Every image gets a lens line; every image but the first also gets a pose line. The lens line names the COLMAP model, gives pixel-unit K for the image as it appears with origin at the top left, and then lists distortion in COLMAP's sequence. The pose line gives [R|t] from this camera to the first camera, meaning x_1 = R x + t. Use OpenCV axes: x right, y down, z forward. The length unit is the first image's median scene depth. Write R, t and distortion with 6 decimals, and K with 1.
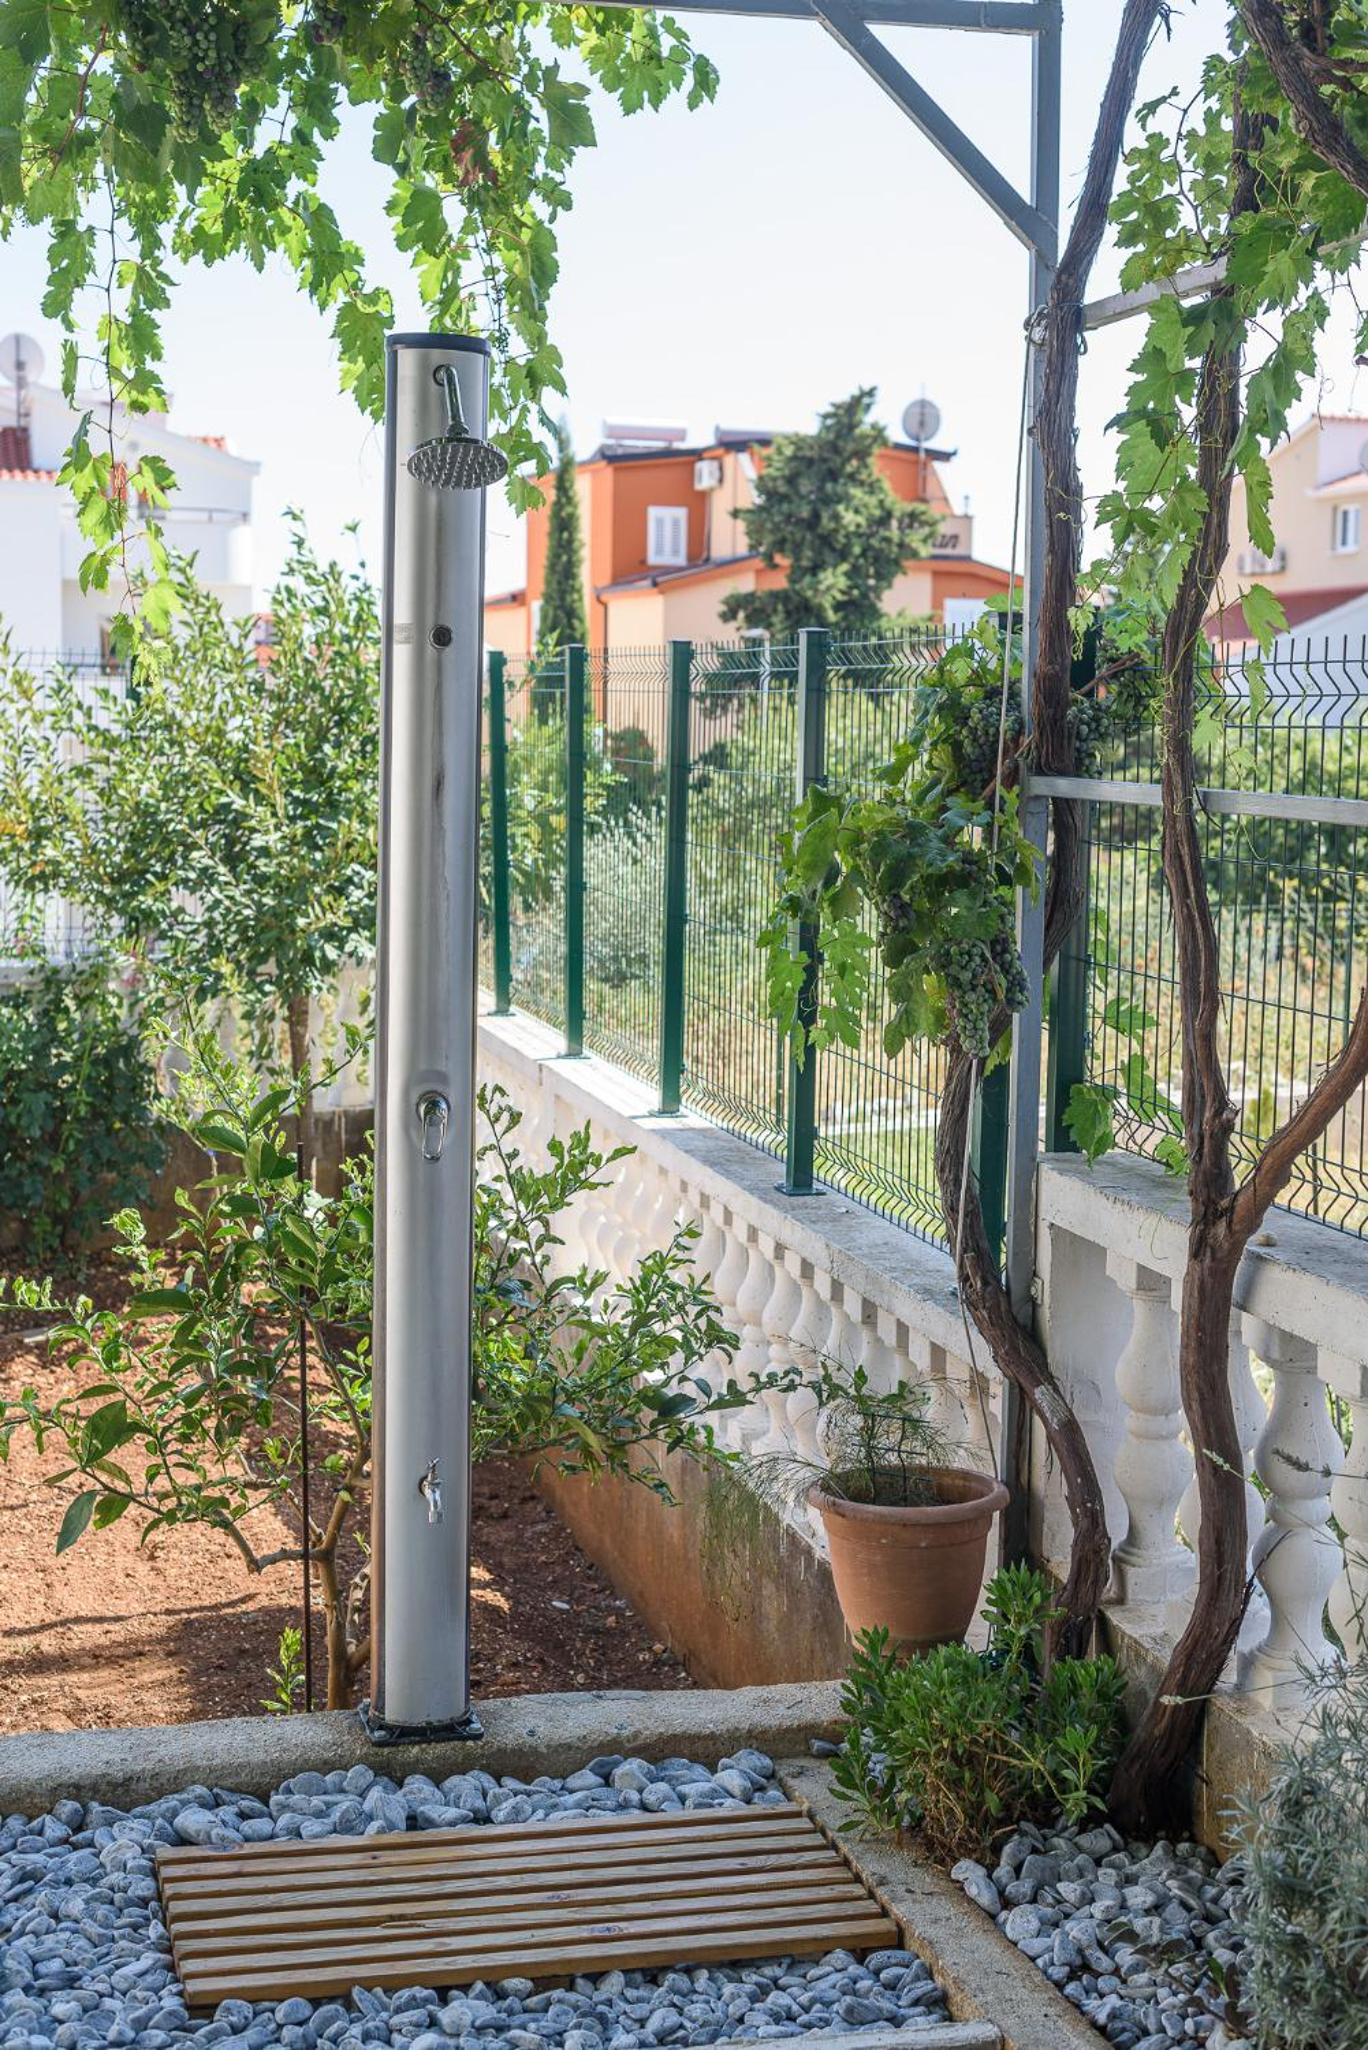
lens RADIAL K [[2787.5, 0, 684.0], [0, 2787.5, 1025.0], [0, 0, 1]] dist [0.012732, 0.015983]
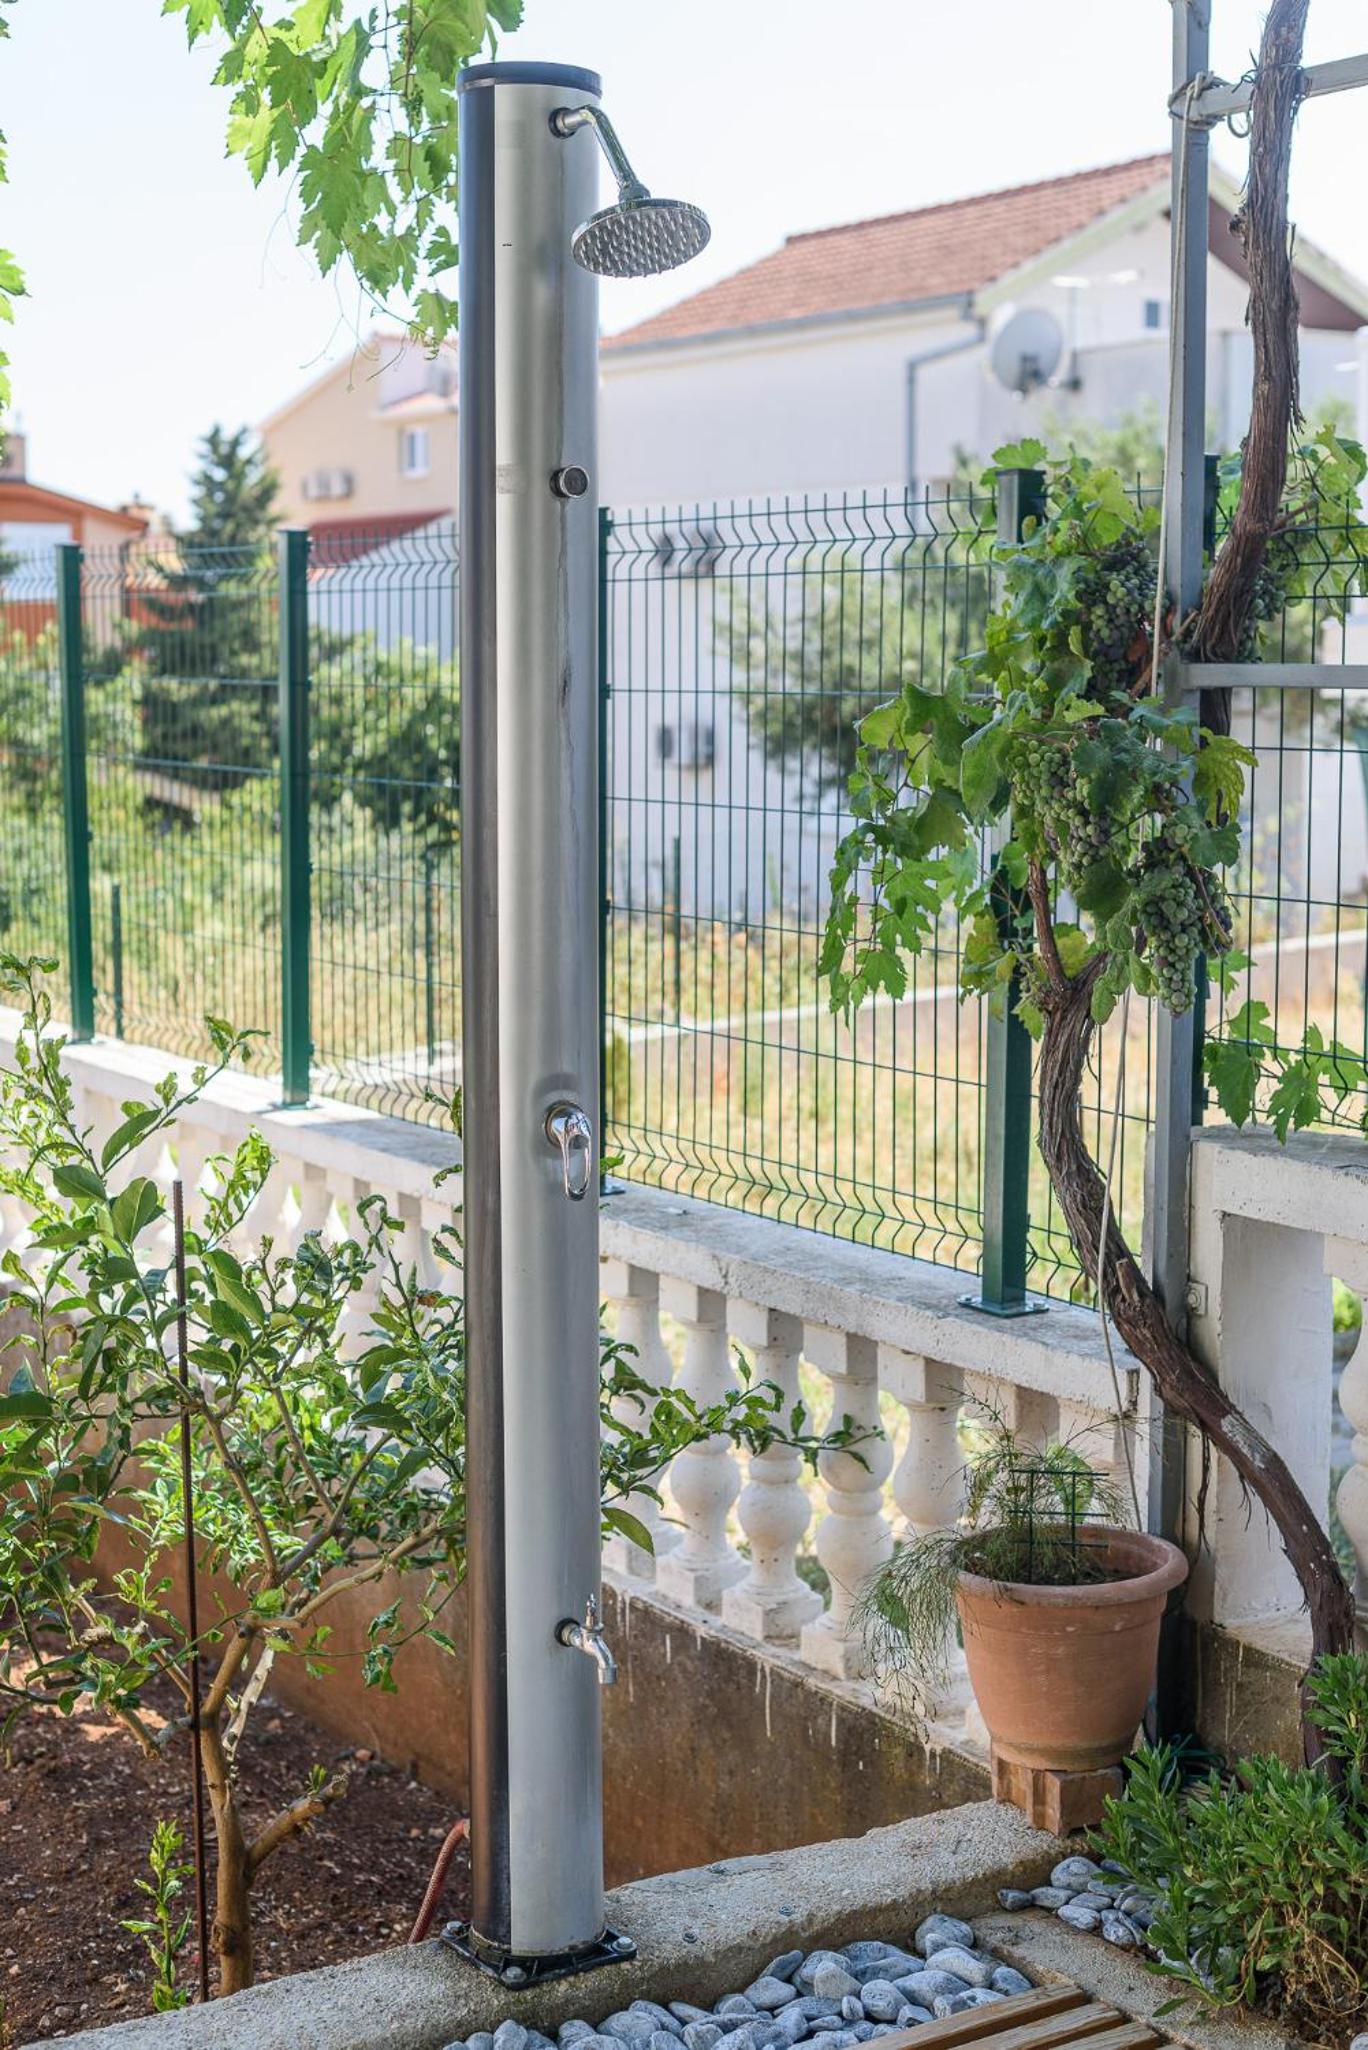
lens RADIAL K [[2933.2, 0, 684.0], [0, 2933.2, 1025.0], [0, 0, 1]] dist [0.006527, 0.006978]
pose [[0.948617, -0.053626, 0.311850, -0.291402], [0.048383, 0.998528, 0.024529, -0.013362], [-0.312707, -0.008180, 0.949815, 0.246092]]
